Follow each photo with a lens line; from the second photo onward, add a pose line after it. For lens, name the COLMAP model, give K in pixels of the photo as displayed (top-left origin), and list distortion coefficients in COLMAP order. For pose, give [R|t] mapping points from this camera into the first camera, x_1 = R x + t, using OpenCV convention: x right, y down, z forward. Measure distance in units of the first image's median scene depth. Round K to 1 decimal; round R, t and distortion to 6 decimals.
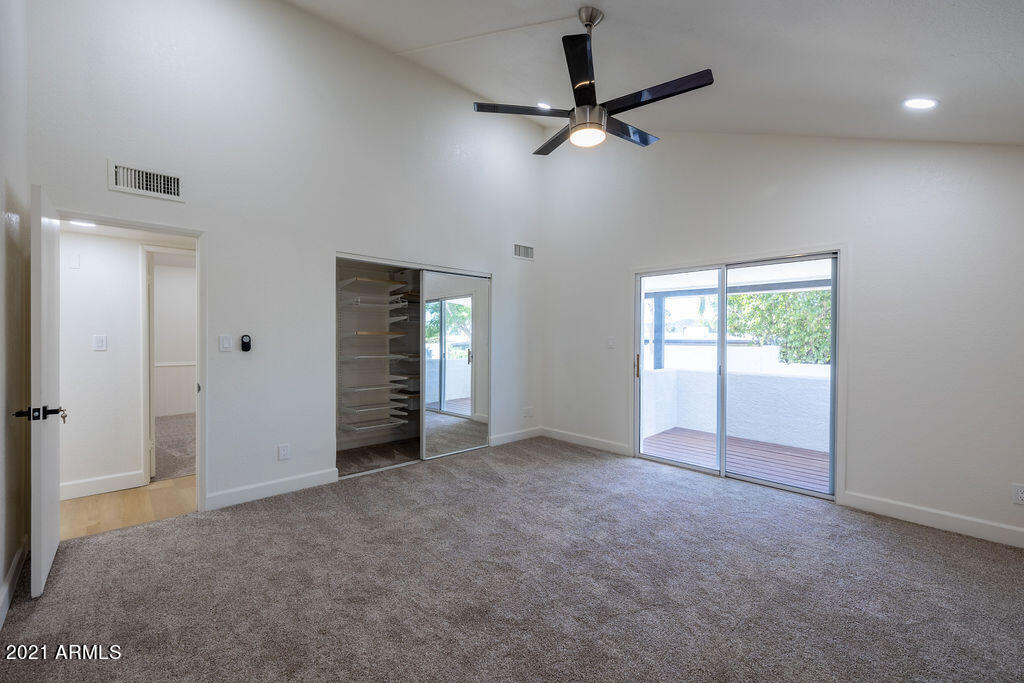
lens RADIAL K [[429.3, 0, 510.6], [0, 429.3, 339.7], [0, 0, 1]] dist [-0.000874, -0.000027]
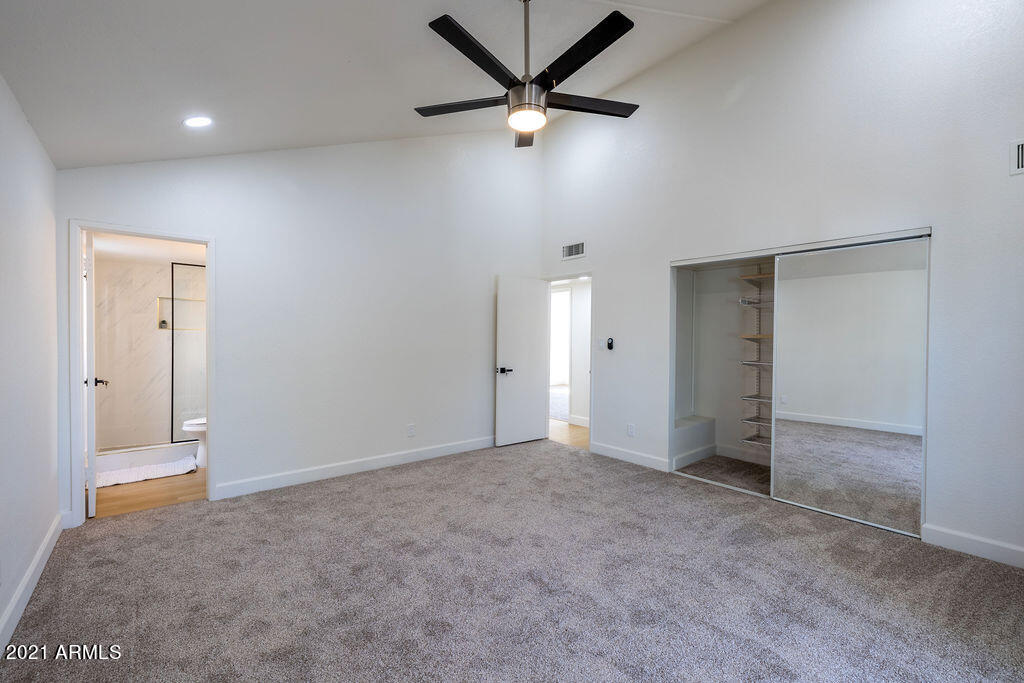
lens RADIAL K [[429.3, 0, 510.7], [0, 429.3, 341.7], [0, 0, 1]] dist [-0.000874, -0.000027]
pose [[-0.061645, 0.010253, -0.998045, 0.706961], [-0.011875, 0.999869, 0.011005, -0.009939], [0.998027, 0.012531, -0.061515, 0.660792]]
